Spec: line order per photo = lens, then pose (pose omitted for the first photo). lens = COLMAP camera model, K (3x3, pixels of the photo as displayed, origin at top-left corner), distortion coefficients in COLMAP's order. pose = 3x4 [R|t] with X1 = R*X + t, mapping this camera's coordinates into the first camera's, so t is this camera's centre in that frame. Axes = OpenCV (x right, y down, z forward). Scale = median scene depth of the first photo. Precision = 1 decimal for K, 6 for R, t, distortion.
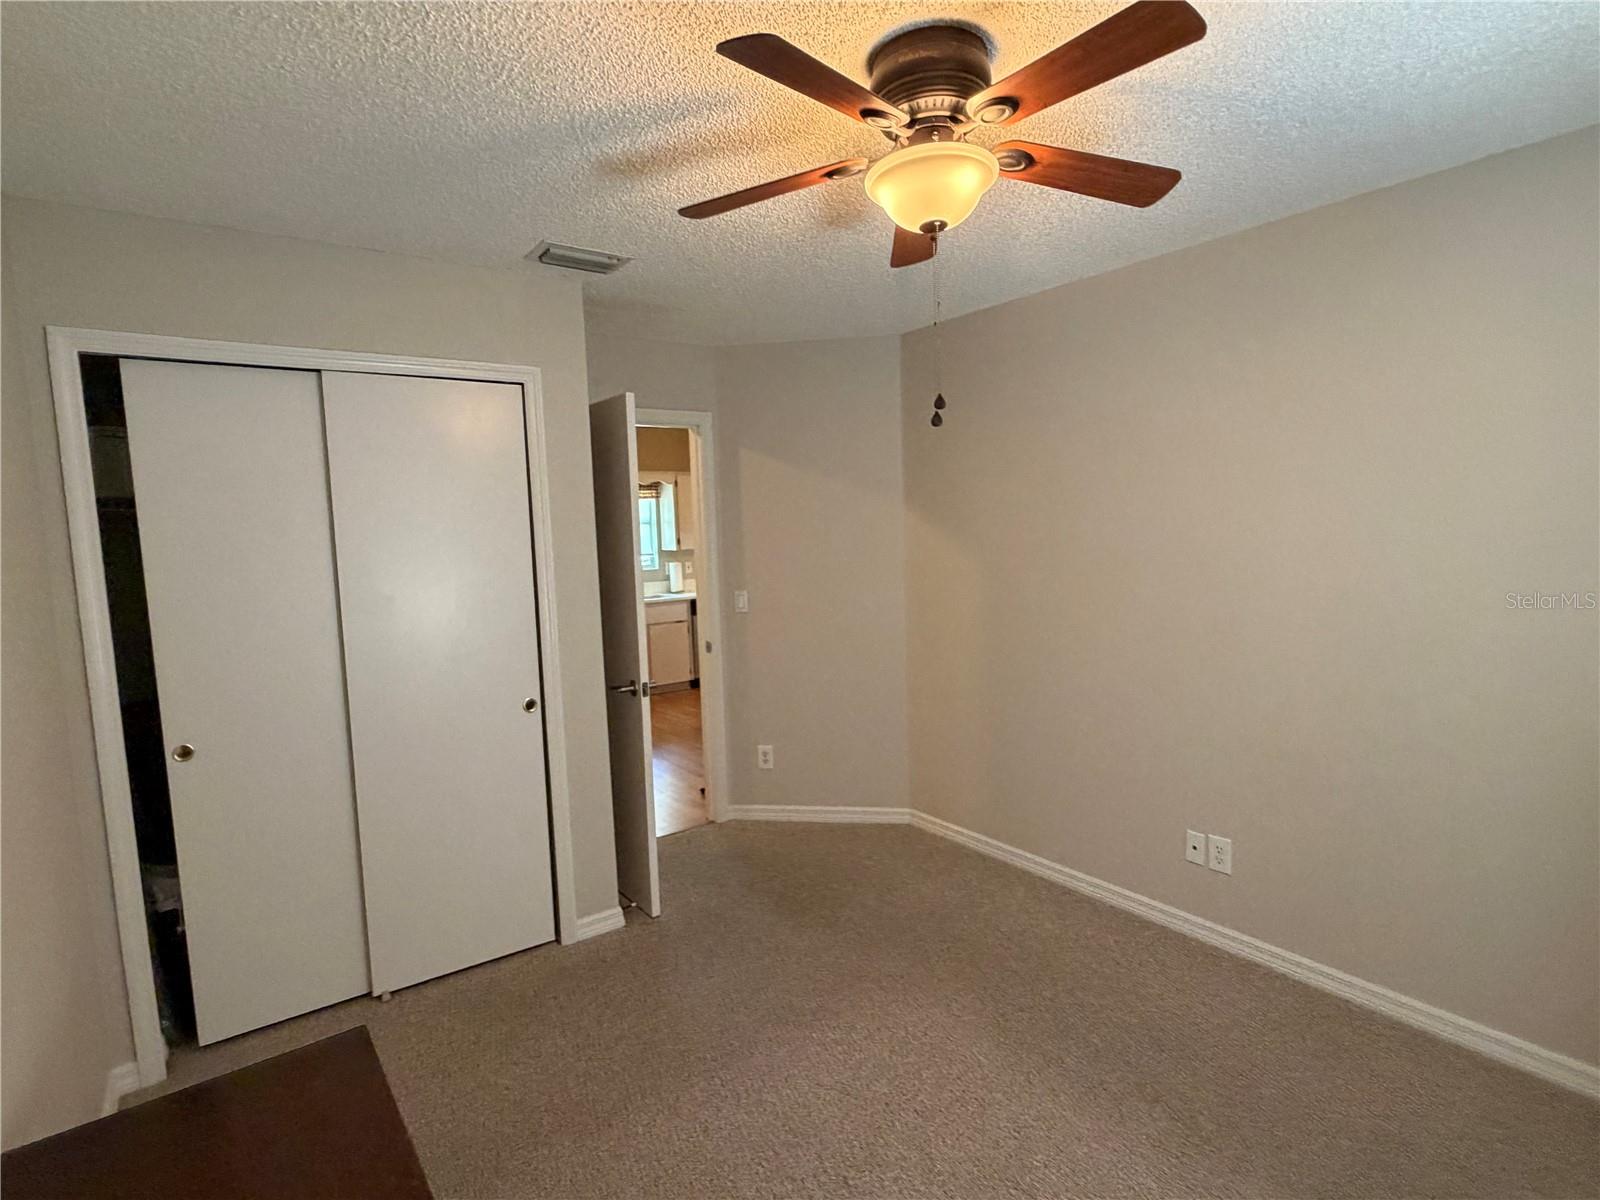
lens RADIAL K [[813.5, 0, 800.0], [0, 813.5, 600.0], [0, 0, 1]] dist [0.002355, 0.000532]
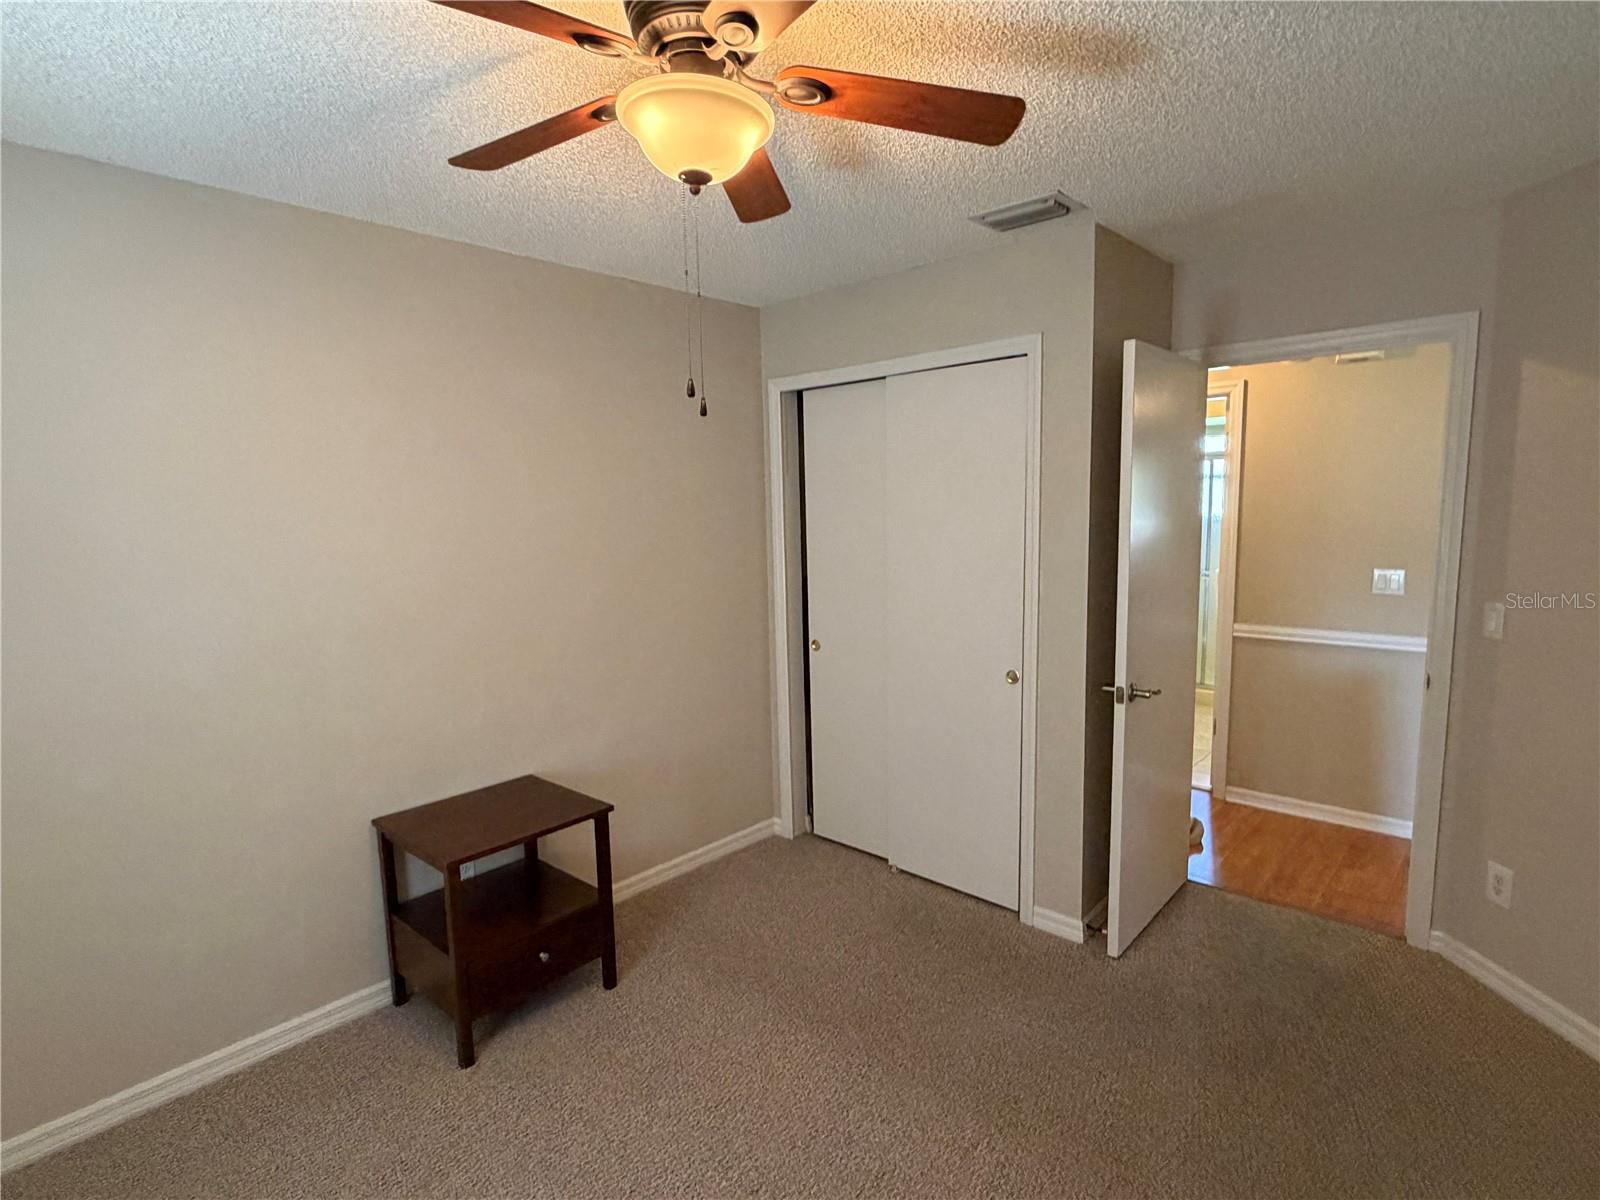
lens RADIAL K [[813.5, 0, 800.0], [0, 813.5, 600.0], [0, 0, 1]] dist [0.002355, 0.000532]
pose [[0.204088, 0.151165, -0.967211, 0.543294], [-0.070912, 0.987693, 0.139404, -0.082007], [0.976381, 0.040136, 0.212296, 0.494047]]
